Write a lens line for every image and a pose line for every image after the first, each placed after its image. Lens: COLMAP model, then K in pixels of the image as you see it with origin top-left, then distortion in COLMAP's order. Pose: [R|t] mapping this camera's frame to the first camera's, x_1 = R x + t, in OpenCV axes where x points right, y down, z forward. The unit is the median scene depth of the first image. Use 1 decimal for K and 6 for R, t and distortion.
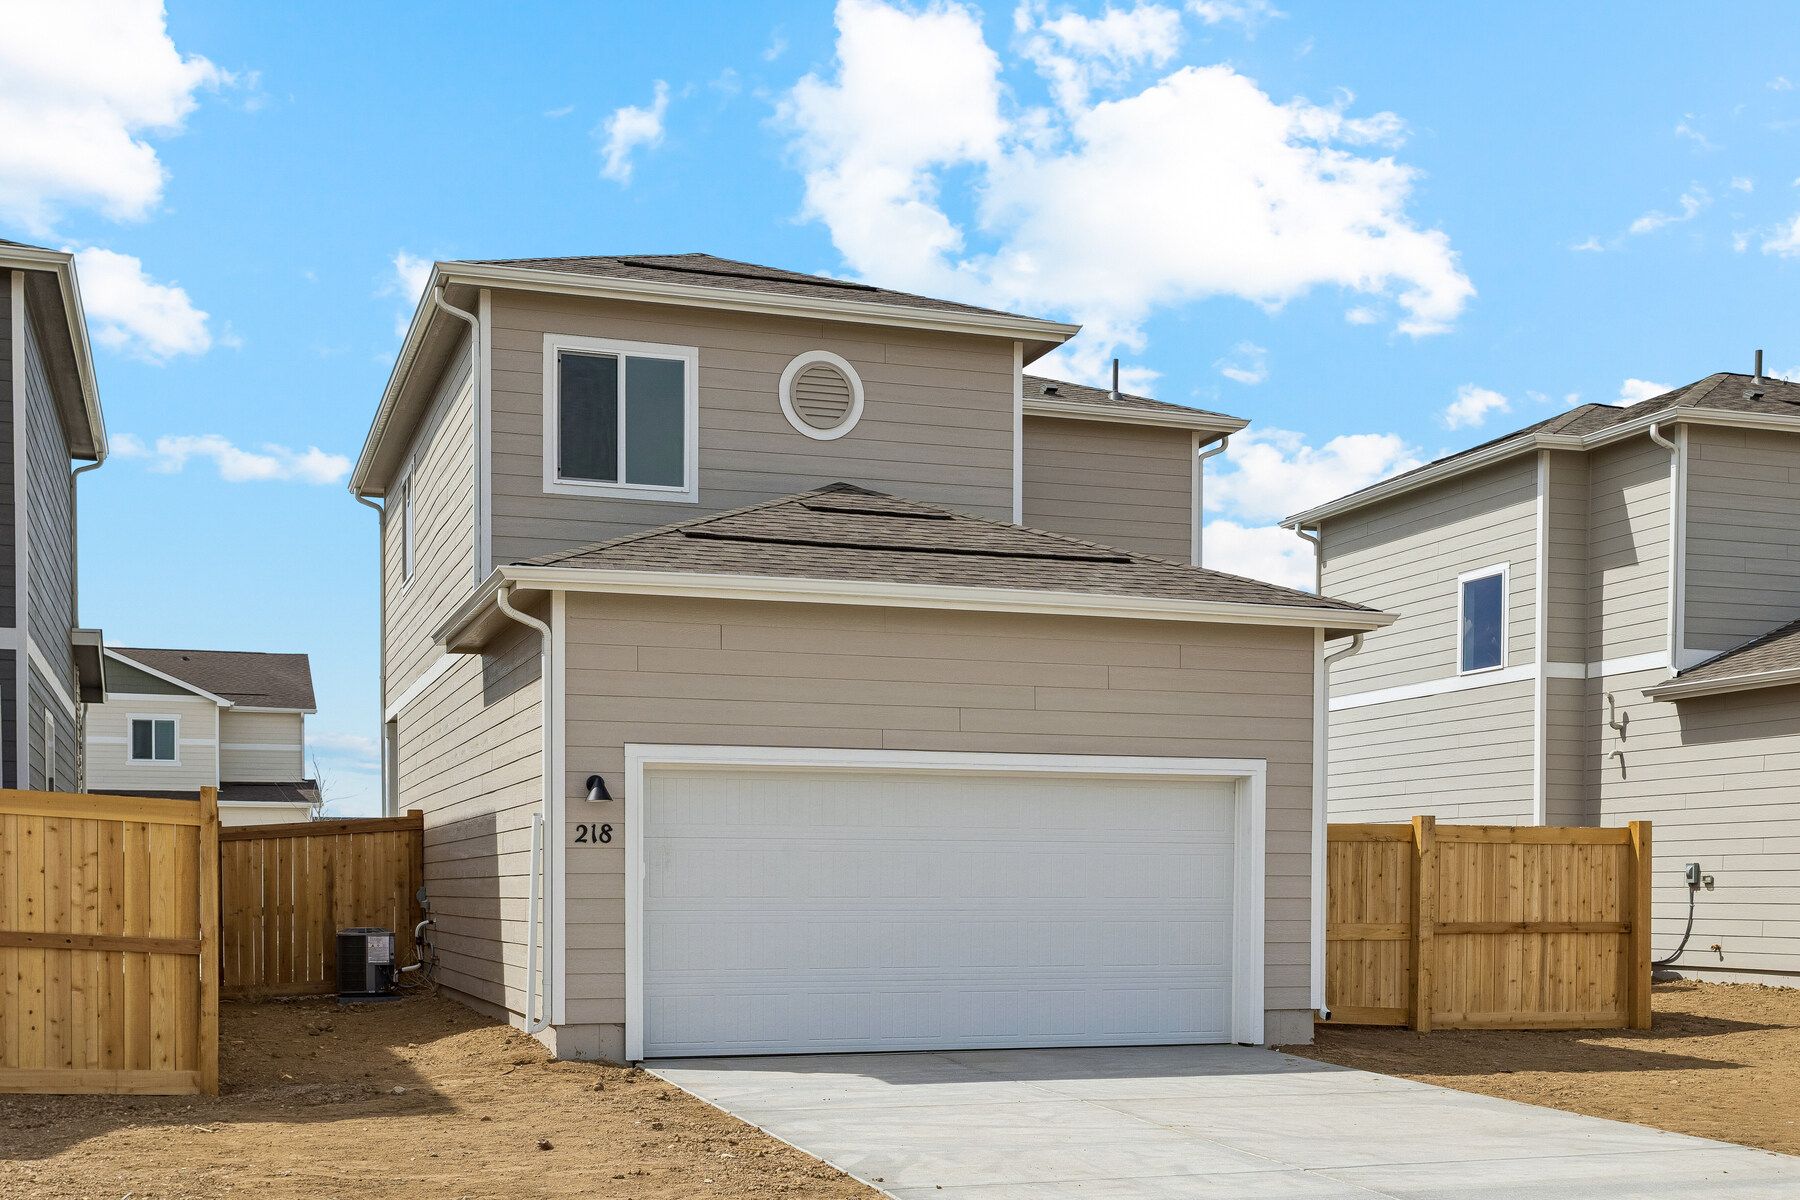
lens RADIAL K [[2002.8, 0, 900.0], [0, 2002.8, 600.0], [0, 0, 1]] dist [-0.005408, 0.012699]
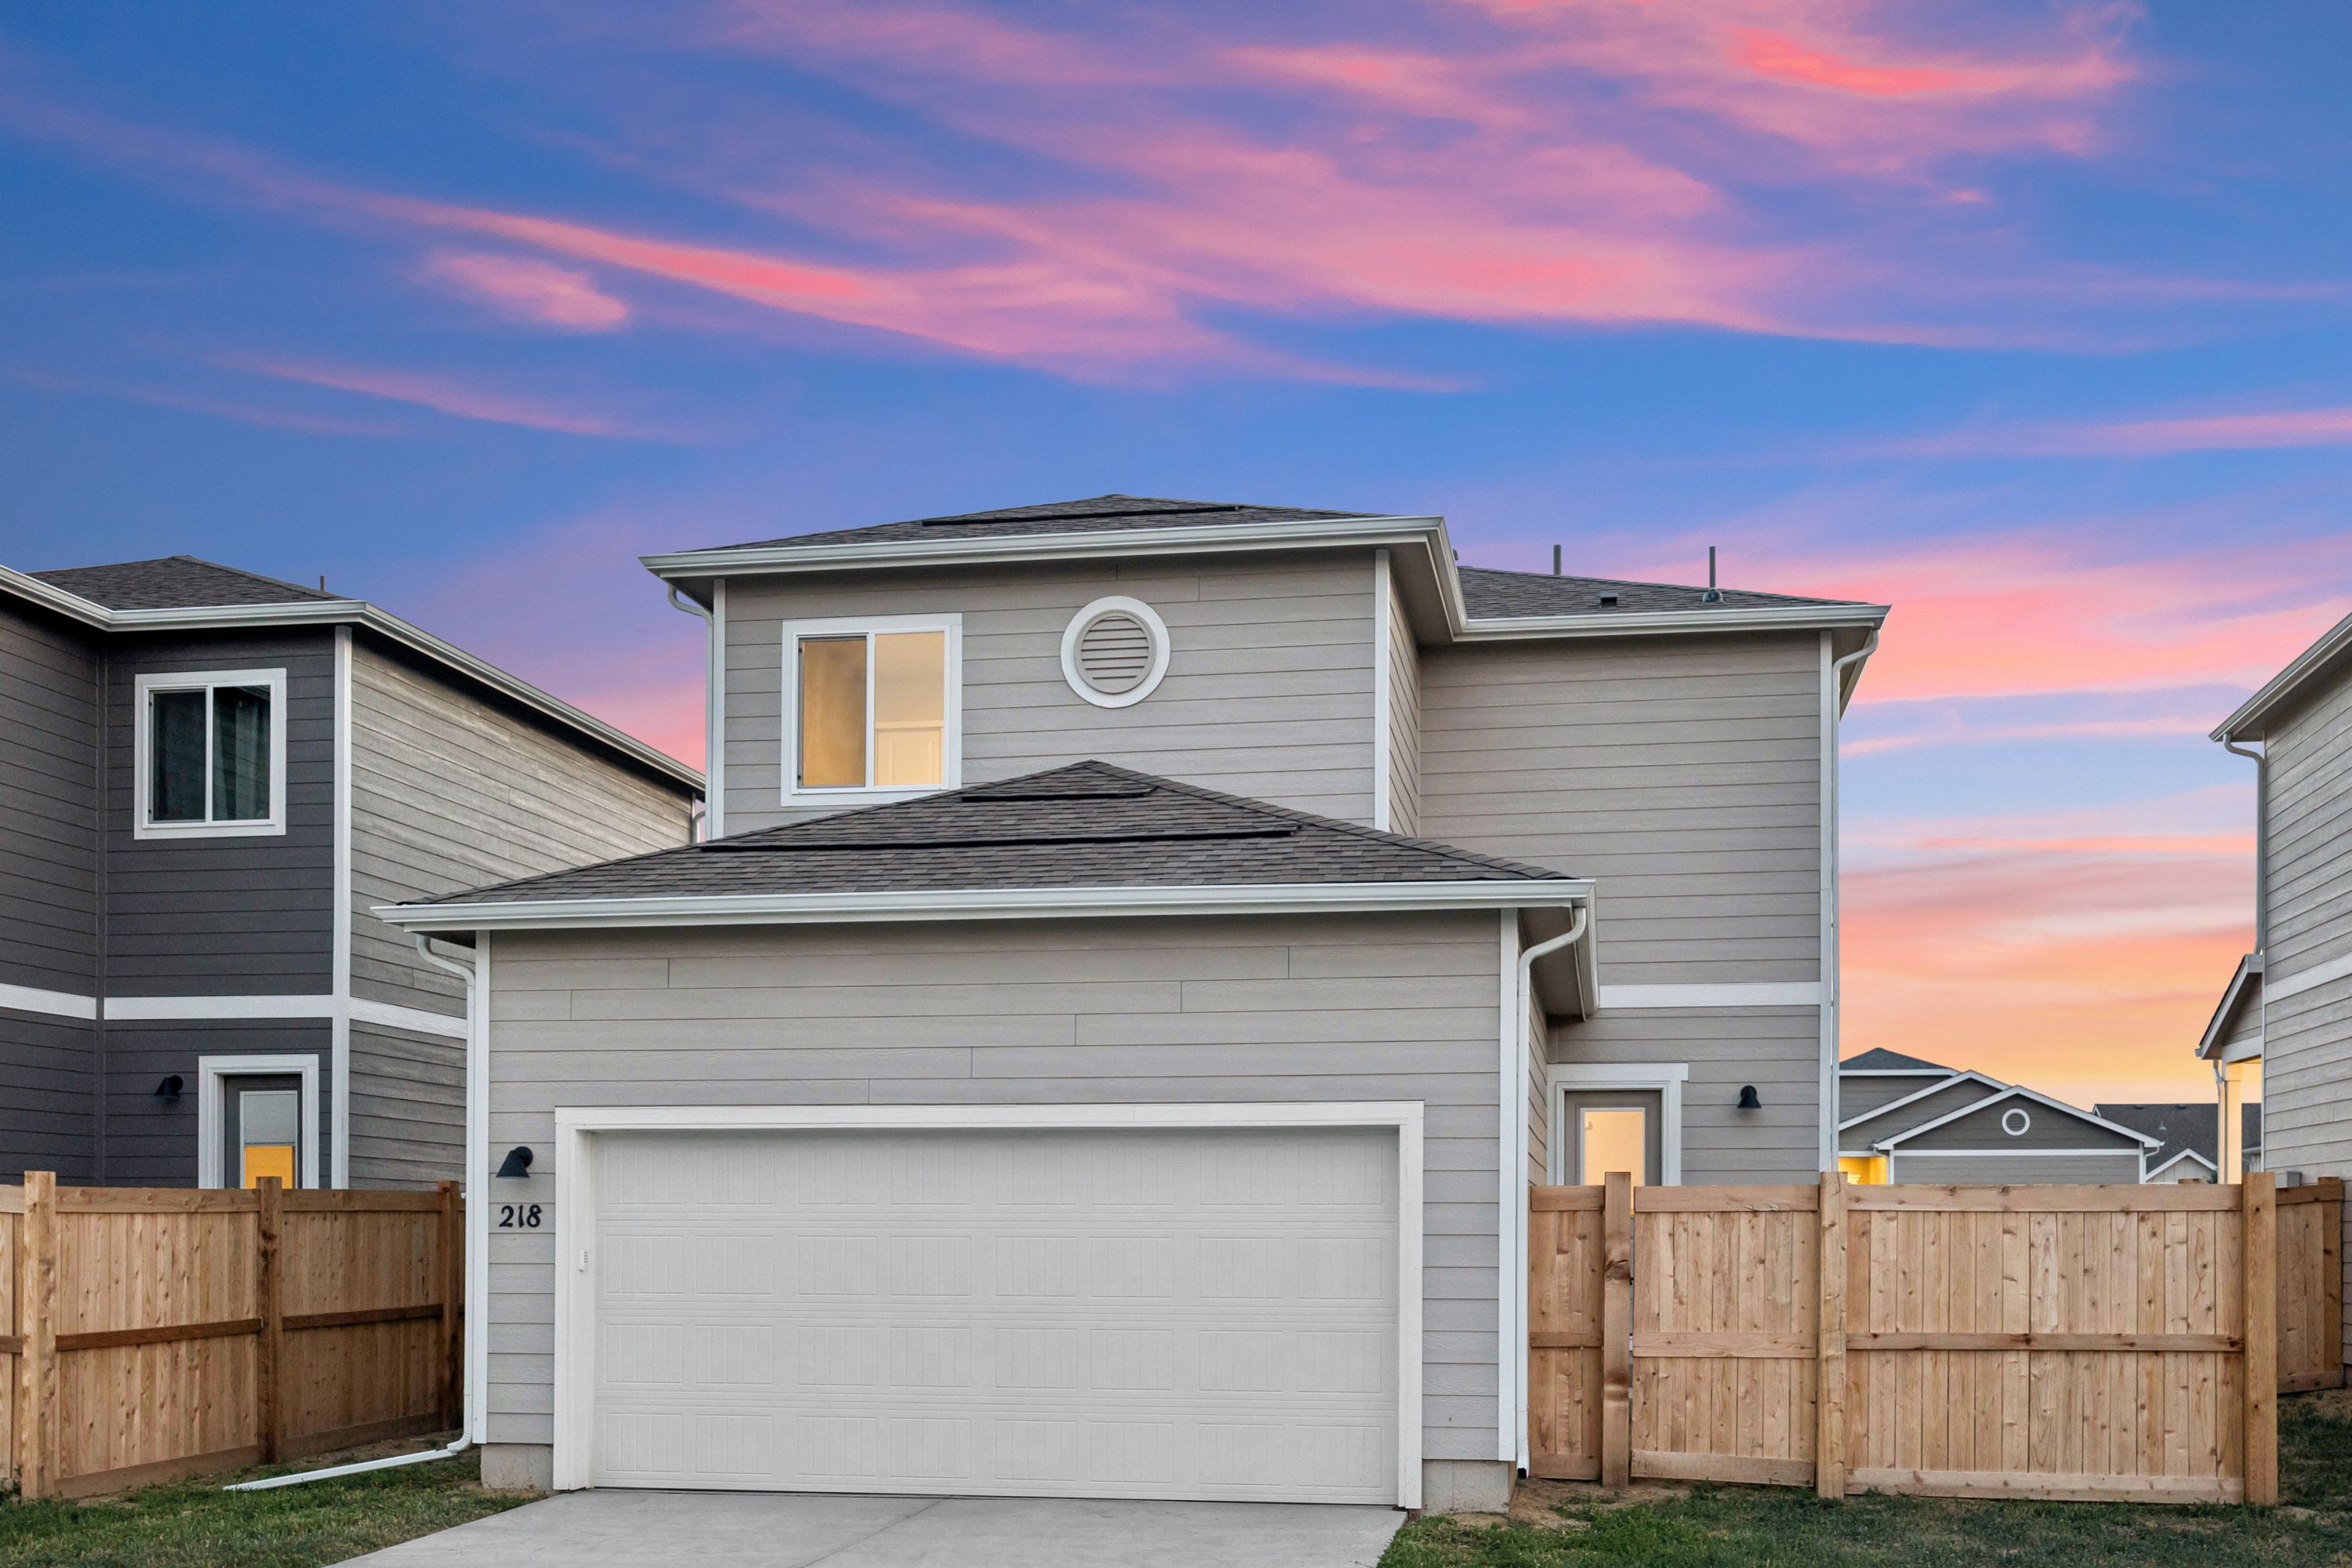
lens RADIAL K [[2321.0, 0, 1176.0], [0, 2321.0, 784.0], [0, 0, 1]] dist [-0.002004, -0.008680]
pose [[0.868523, -0.092844, -0.486876, 0.515443], [0.071025, 0.995475, -0.063131, 0.013585], [0.490534, 0.020251, 0.871187, 0.237813]]
